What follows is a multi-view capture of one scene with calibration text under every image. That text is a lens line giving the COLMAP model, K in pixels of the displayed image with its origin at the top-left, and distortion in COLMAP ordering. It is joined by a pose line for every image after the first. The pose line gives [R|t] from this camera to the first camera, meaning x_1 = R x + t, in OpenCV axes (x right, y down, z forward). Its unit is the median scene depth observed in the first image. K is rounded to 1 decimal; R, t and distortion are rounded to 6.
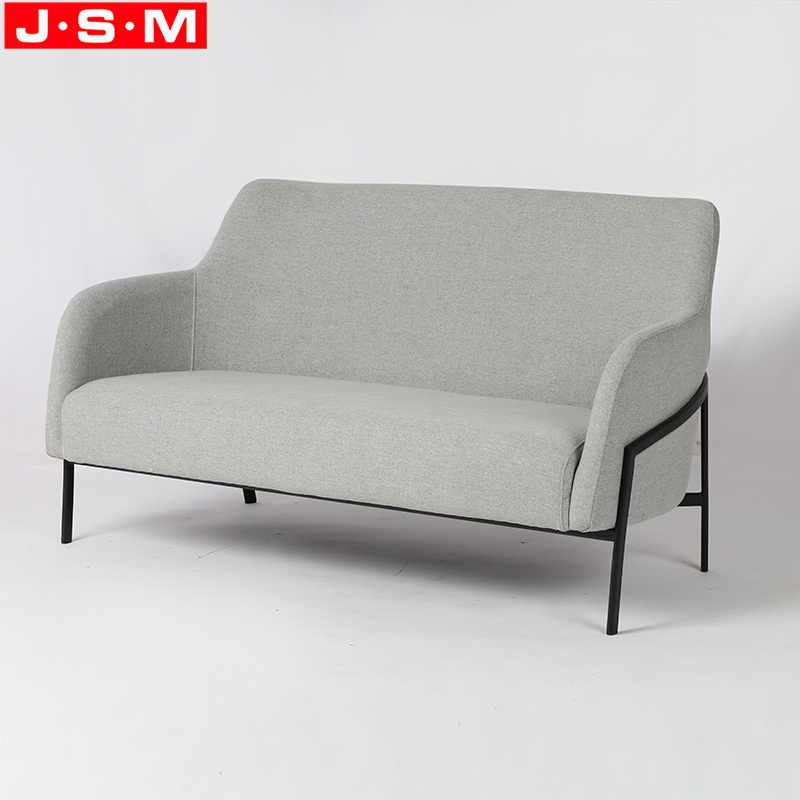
lens RADIAL K [[2453.8, 0, 406.2], [0, 2453.8, 398.7], [0, 0, 1]] dist [-0.059716, 0.000000]
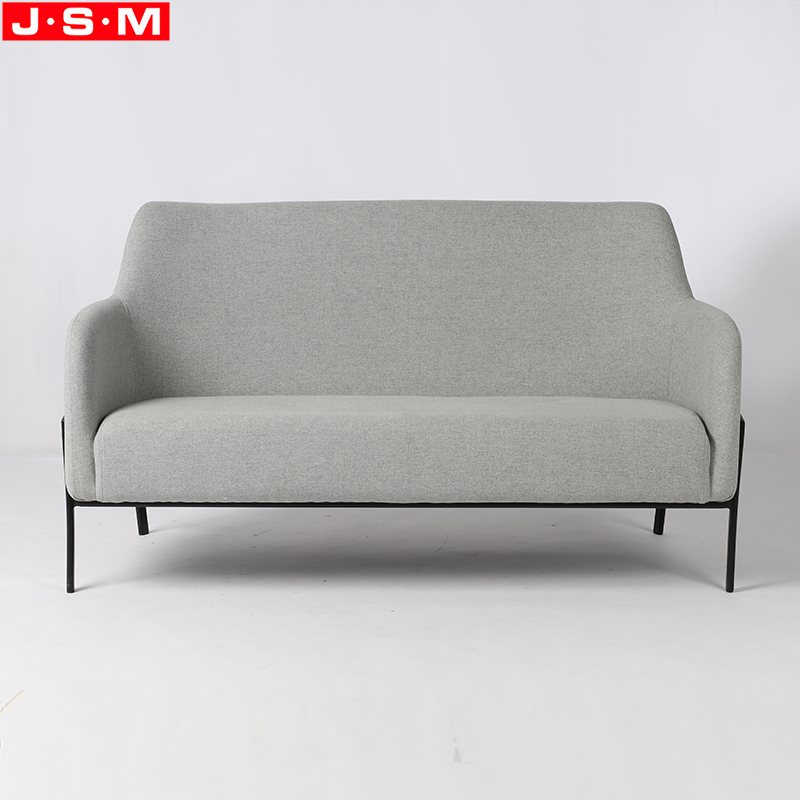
lens RADIAL K [[2245.0, 0, 396.5], [0, 2245.0, 399.3], [0, 0, 1]] dist [0.011104, 0.000000]
pose [[0.808580, -0.082140, 0.582625, -0.548671], [0.088674, 0.995910, 0.017341, -0.019074], [-0.581666, 0.037642, 0.812556, 0.232411]]
